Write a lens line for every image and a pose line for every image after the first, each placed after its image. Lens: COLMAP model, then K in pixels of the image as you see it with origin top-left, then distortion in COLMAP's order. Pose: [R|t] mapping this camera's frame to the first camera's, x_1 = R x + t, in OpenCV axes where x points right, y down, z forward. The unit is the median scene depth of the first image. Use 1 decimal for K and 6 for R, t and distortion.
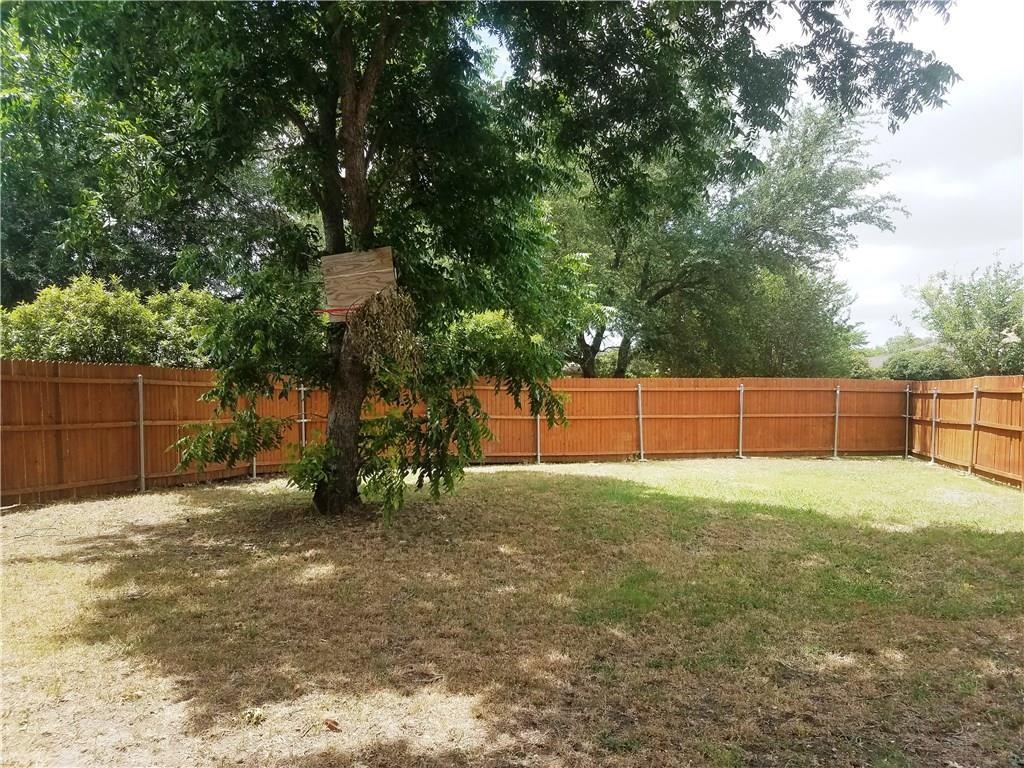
lens RADIAL K [[788.2, 0, 515.6], [0, 788.2, 396.5], [0, 0, 1]] dist [0.127672, -0.223978]
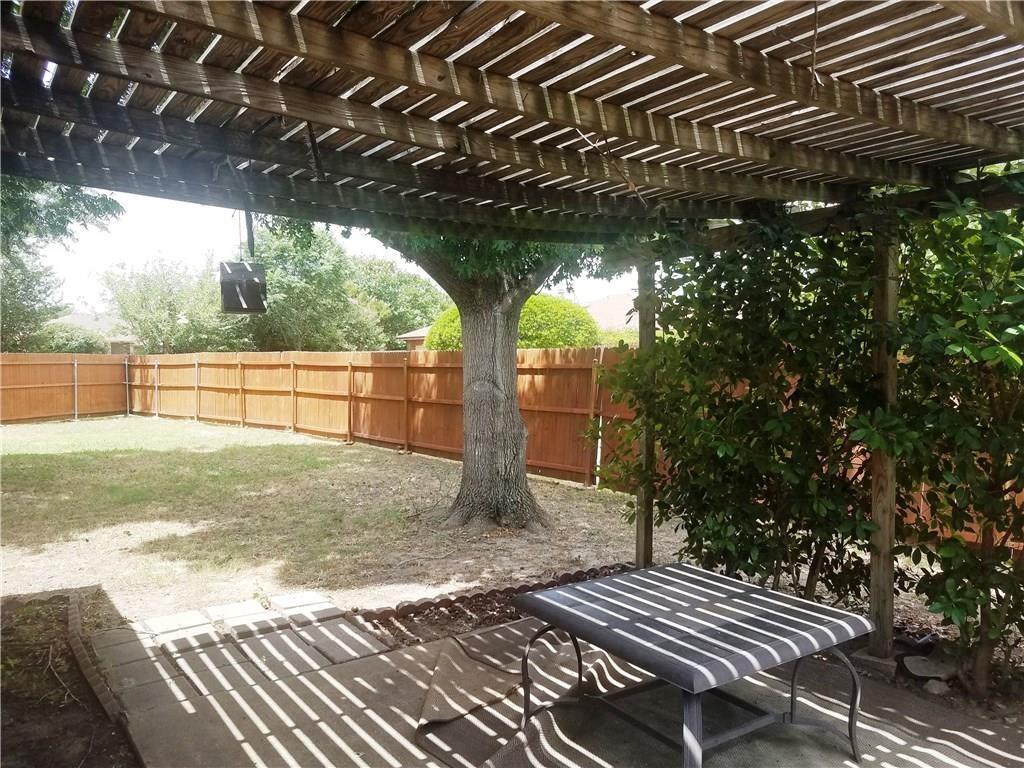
lens RADIAL K [[788.2, 0, 515.6], [0, 788.2, 396.5], [0, 0, 1]] dist [0.127672, -0.223978]
pose [[0.503152, -0.052881, 0.862578, -0.299436], [0.017662, 0.998547, 0.050915, -0.007514], [-0.864017, -0.010383, 0.503355, -0.161703]]
